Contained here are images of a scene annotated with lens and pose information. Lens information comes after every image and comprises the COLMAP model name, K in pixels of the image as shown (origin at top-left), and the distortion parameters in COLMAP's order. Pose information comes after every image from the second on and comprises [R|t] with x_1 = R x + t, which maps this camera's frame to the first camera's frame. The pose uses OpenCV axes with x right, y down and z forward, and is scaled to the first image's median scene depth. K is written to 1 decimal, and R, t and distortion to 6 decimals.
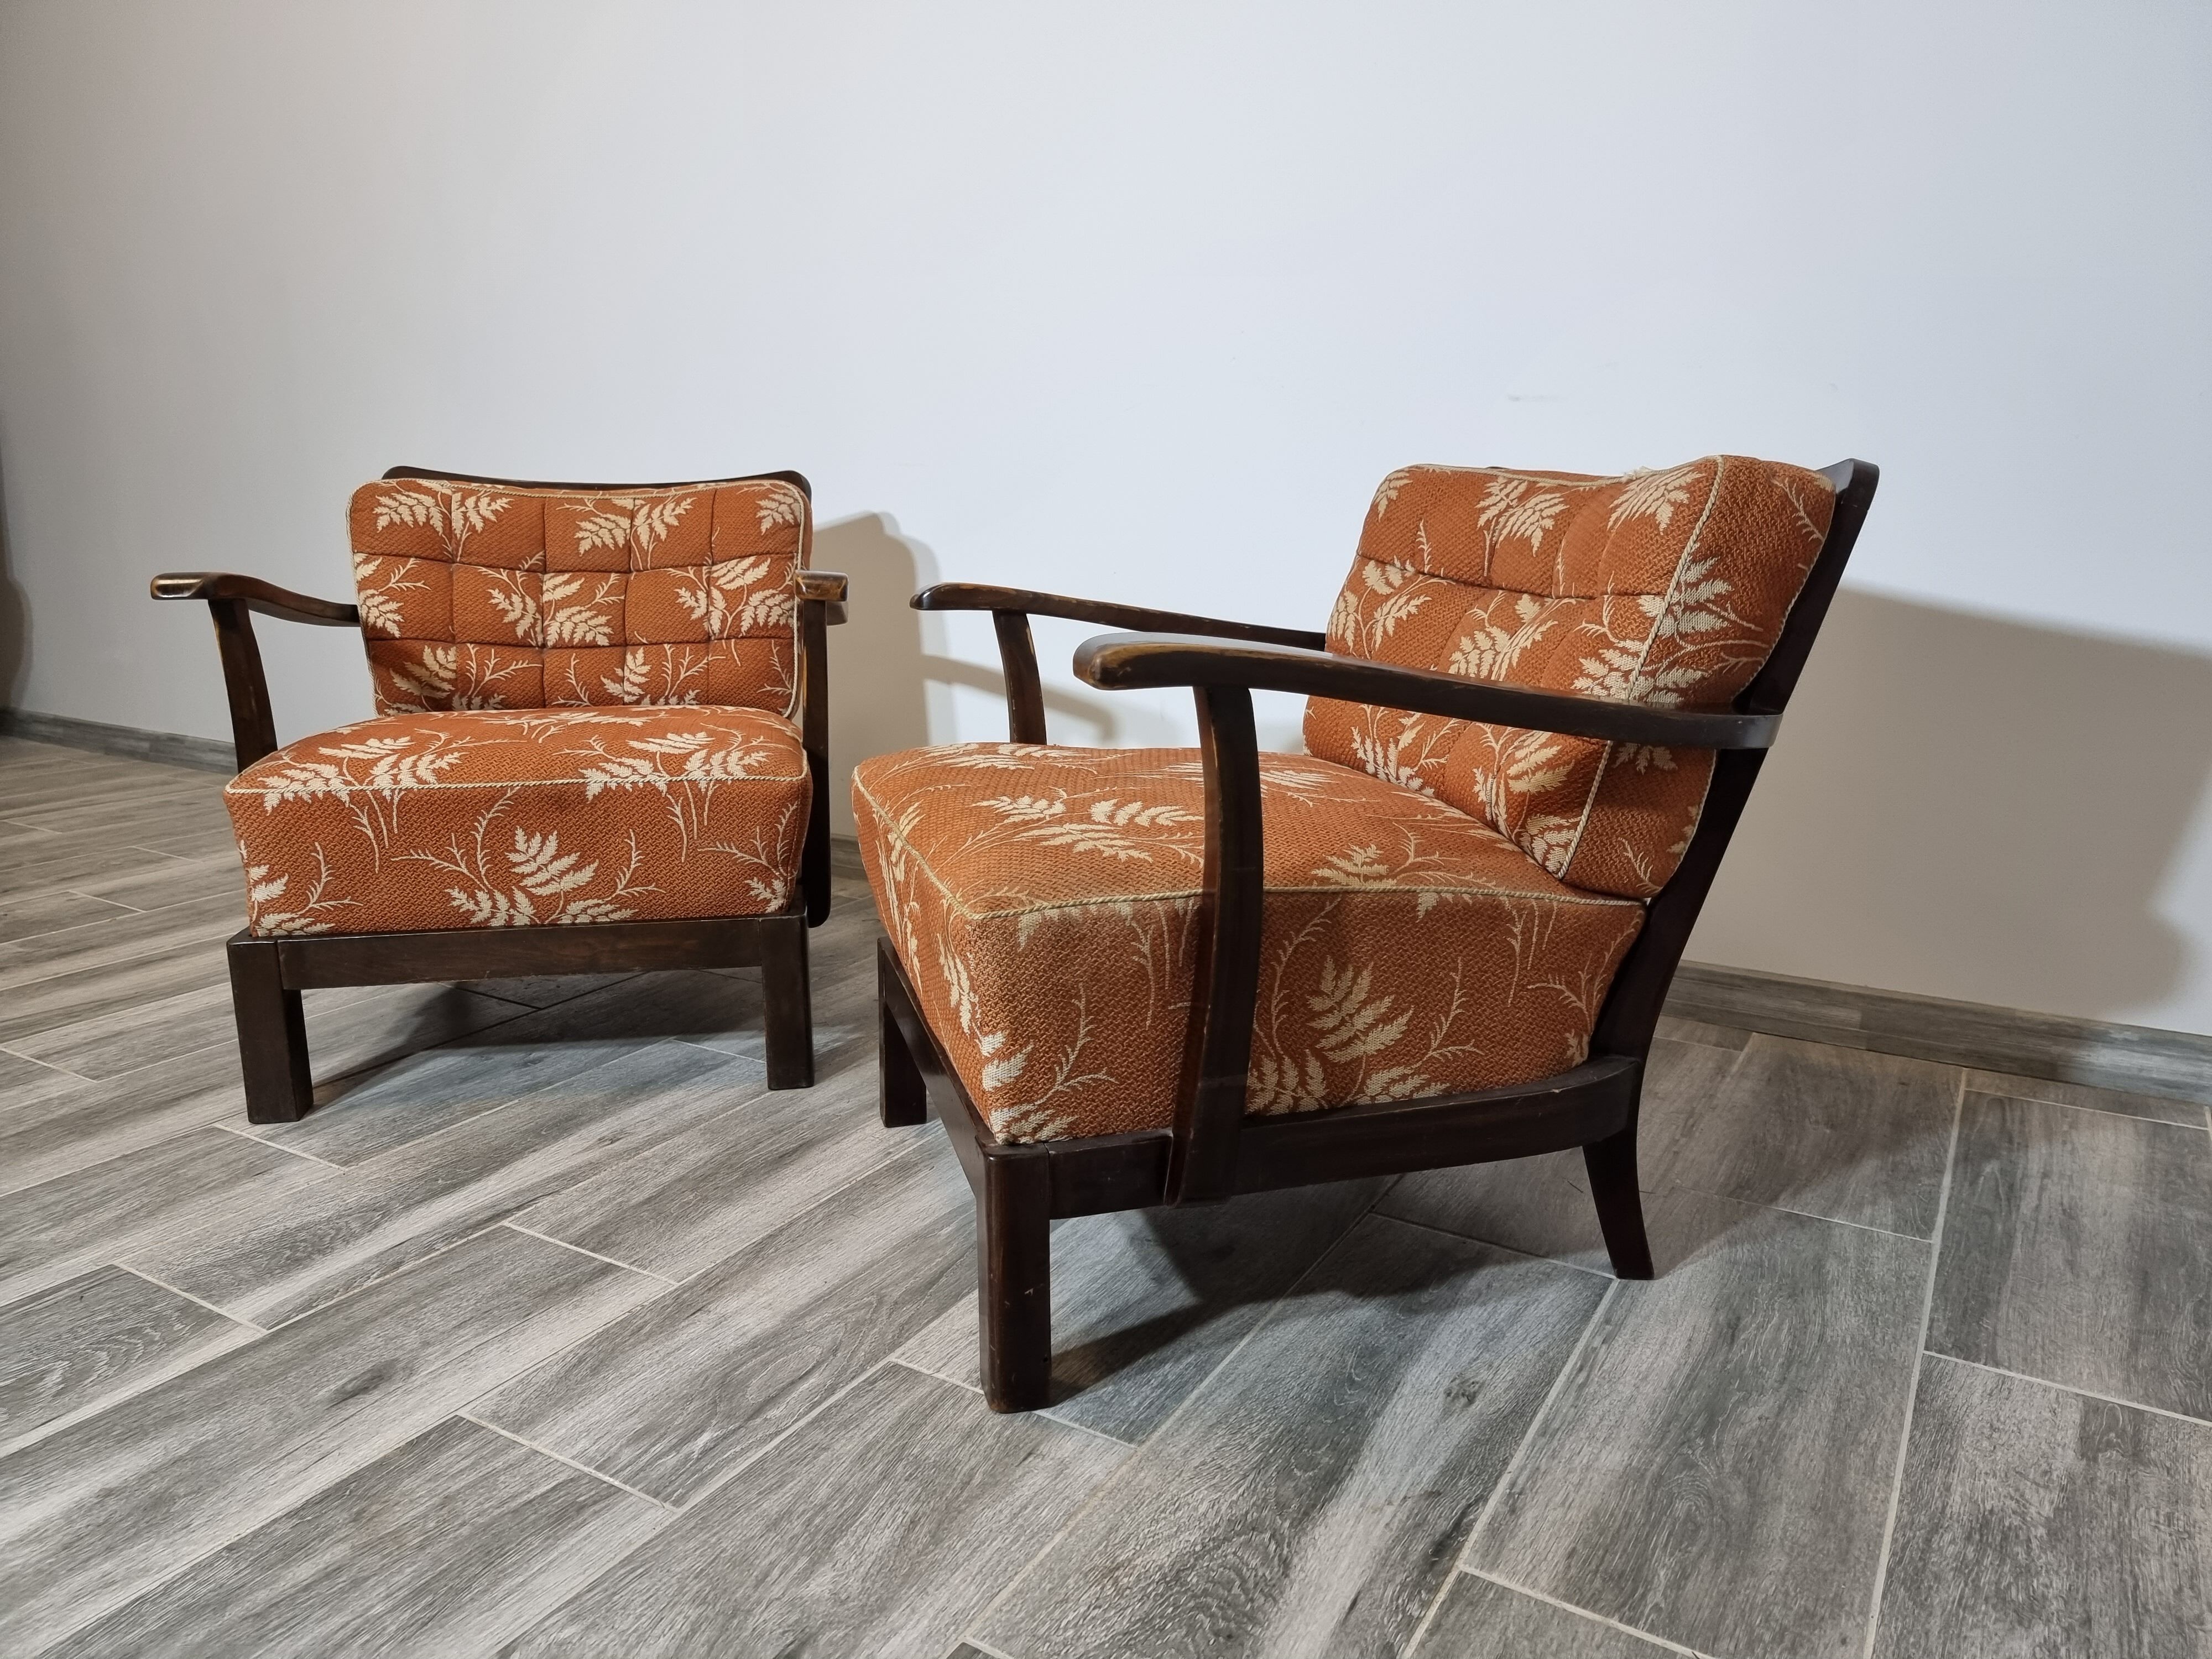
lens RADIAL K [[1548.8, 0, 1107.7], [0, 1548.8, 826.3], [0, 0, 1]] dist [0.074955, -0.067507]
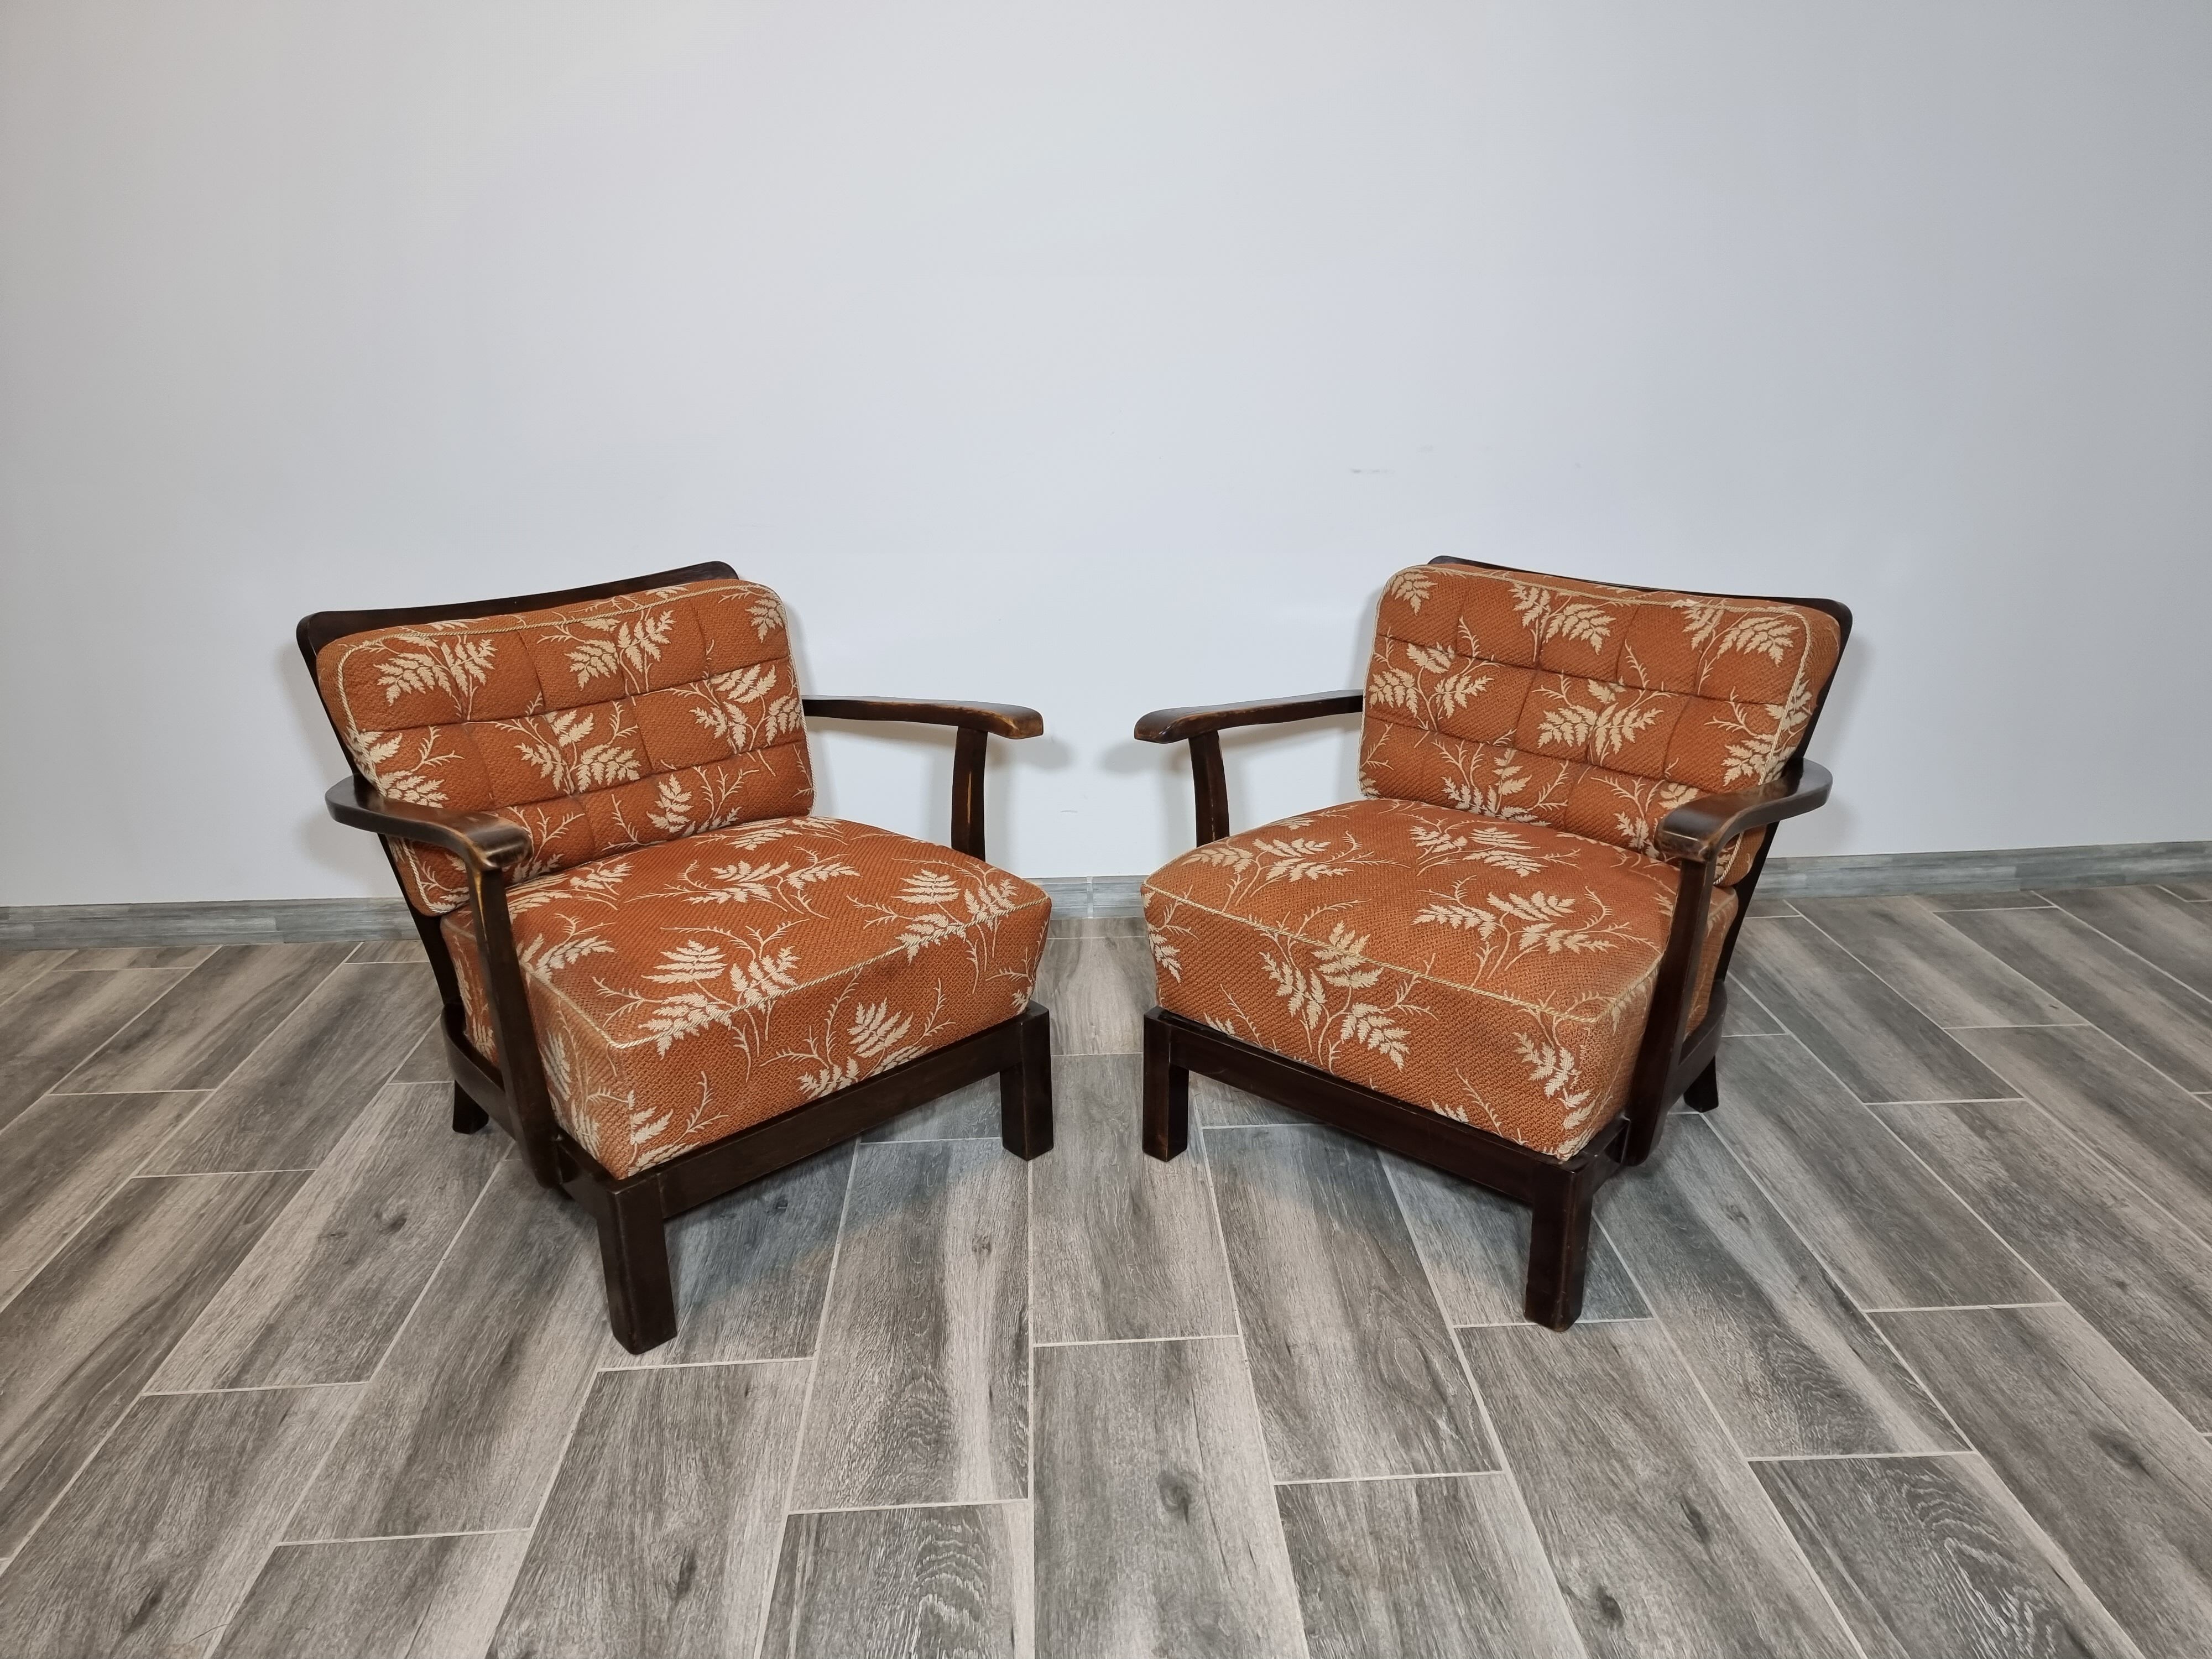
lens RADIAL K [[1548.8, 0, 1126.0], [0, 1548.8, 833.2], [0, 0, 1]] dist [0.074955, -0.067507]
pose [[0.822524, -0.199188, 0.532708, -1.017414], [0.127737, 0.977434, 0.168246, -0.355157], [-0.554199, -0.070340, 0.829407, 0.035584]]
